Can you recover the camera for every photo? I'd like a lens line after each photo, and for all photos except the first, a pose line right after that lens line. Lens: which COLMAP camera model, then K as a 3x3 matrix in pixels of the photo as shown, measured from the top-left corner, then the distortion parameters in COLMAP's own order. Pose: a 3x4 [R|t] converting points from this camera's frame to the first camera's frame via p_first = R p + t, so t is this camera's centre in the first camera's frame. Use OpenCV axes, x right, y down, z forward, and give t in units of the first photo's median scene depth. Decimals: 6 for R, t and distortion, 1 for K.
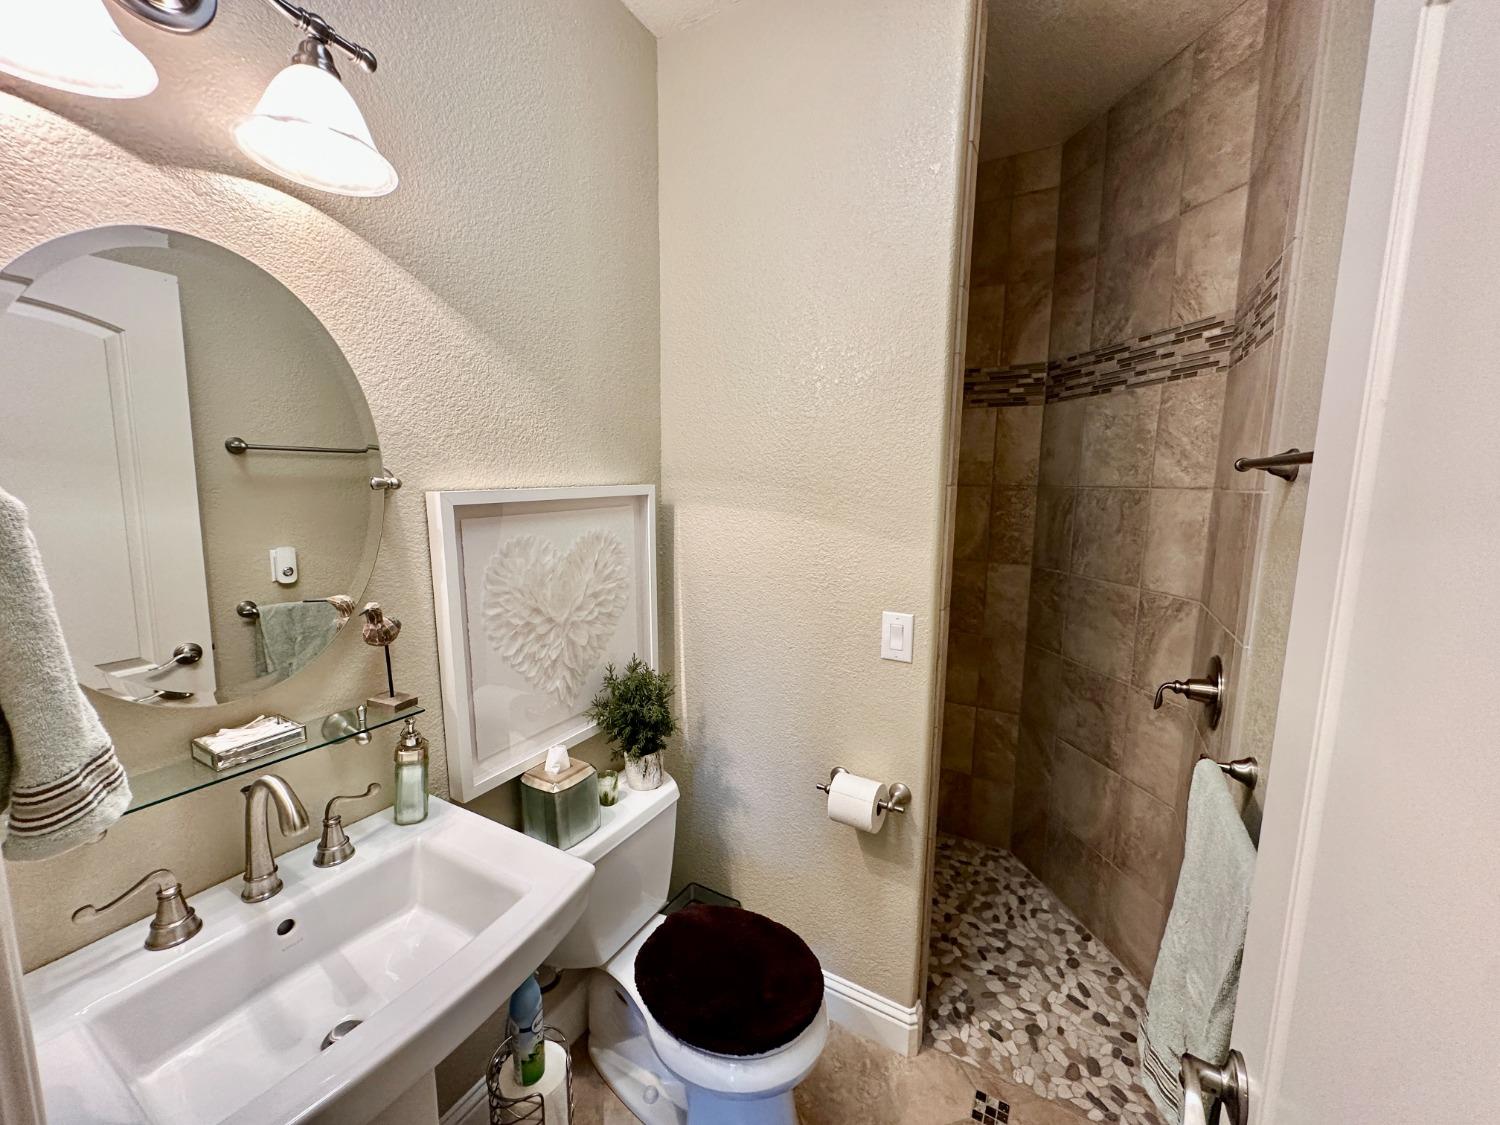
lens RADIAL K [[597.6, 0, 745.2], [0, 597.6, 565.7], [0, 0, 1]] dist [-0.001009, -0.000007]
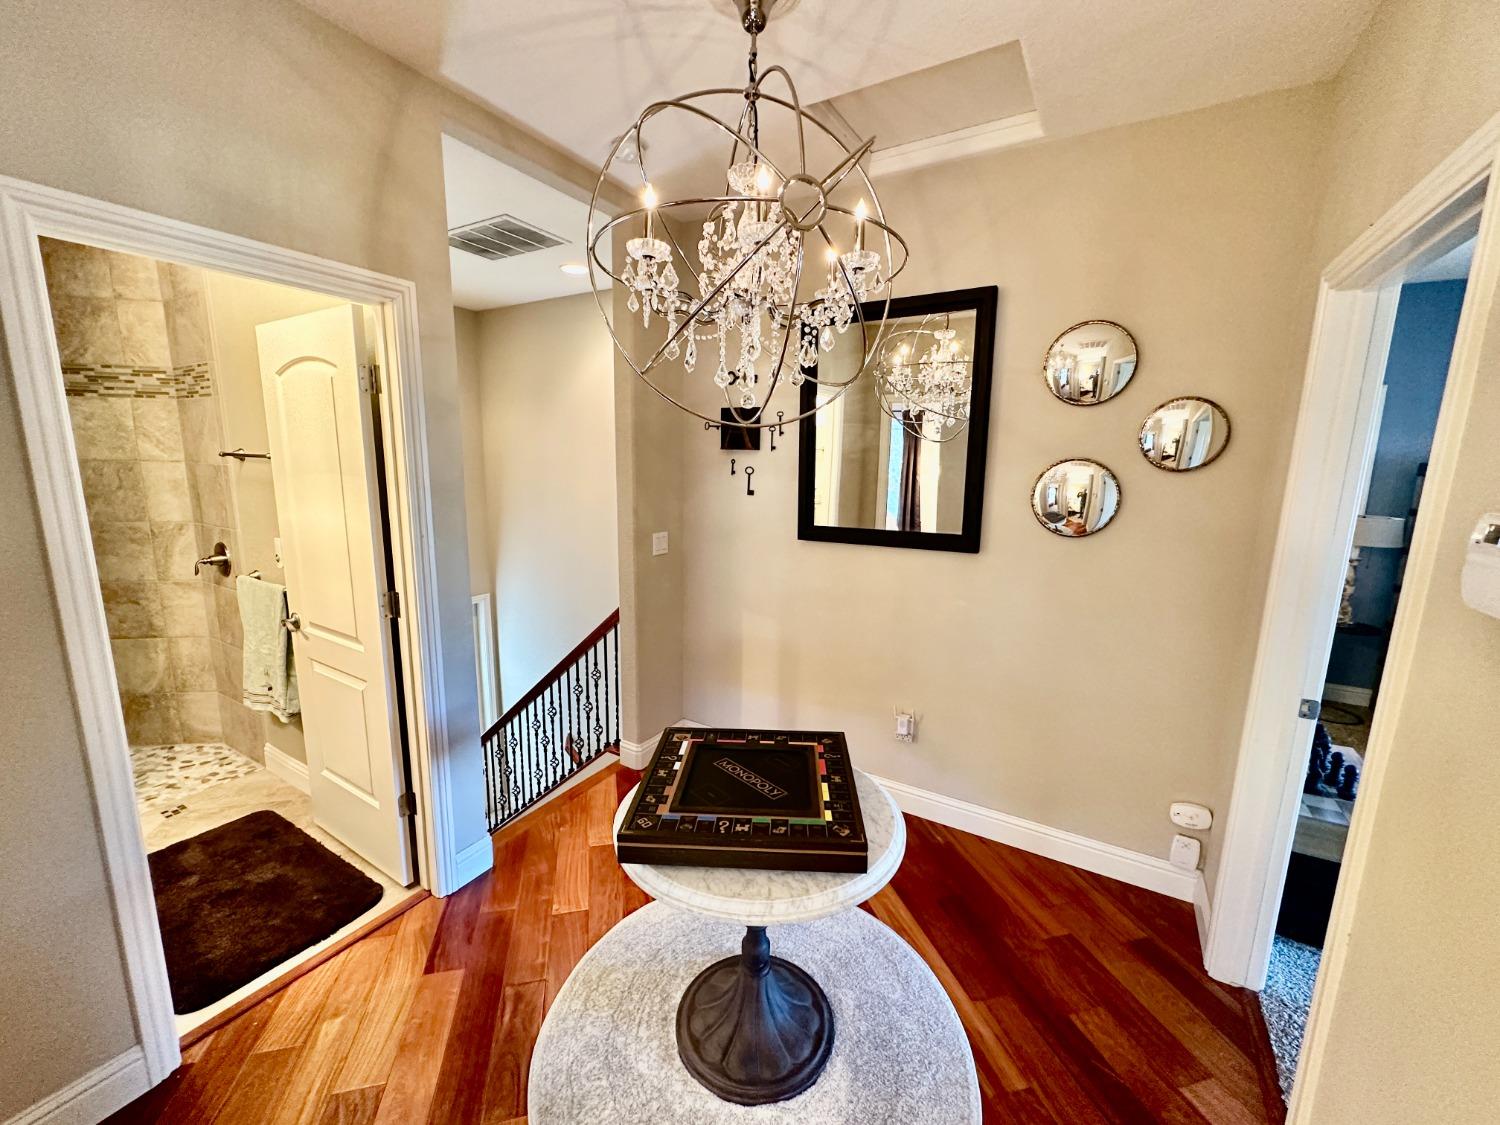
lens RADIAL K [[597.6, 0, 746.2], [0, 597.6, 563.9], [0, 0, 1]] dist [-0.001009, -0.000007]
pose [[0.022545, -0.183167, 0.982823, -0.965423], [0.119963, 0.976466, 0.179230, 0.054907], [-0.992522, 0.113862, 0.043988, -0.714553]]
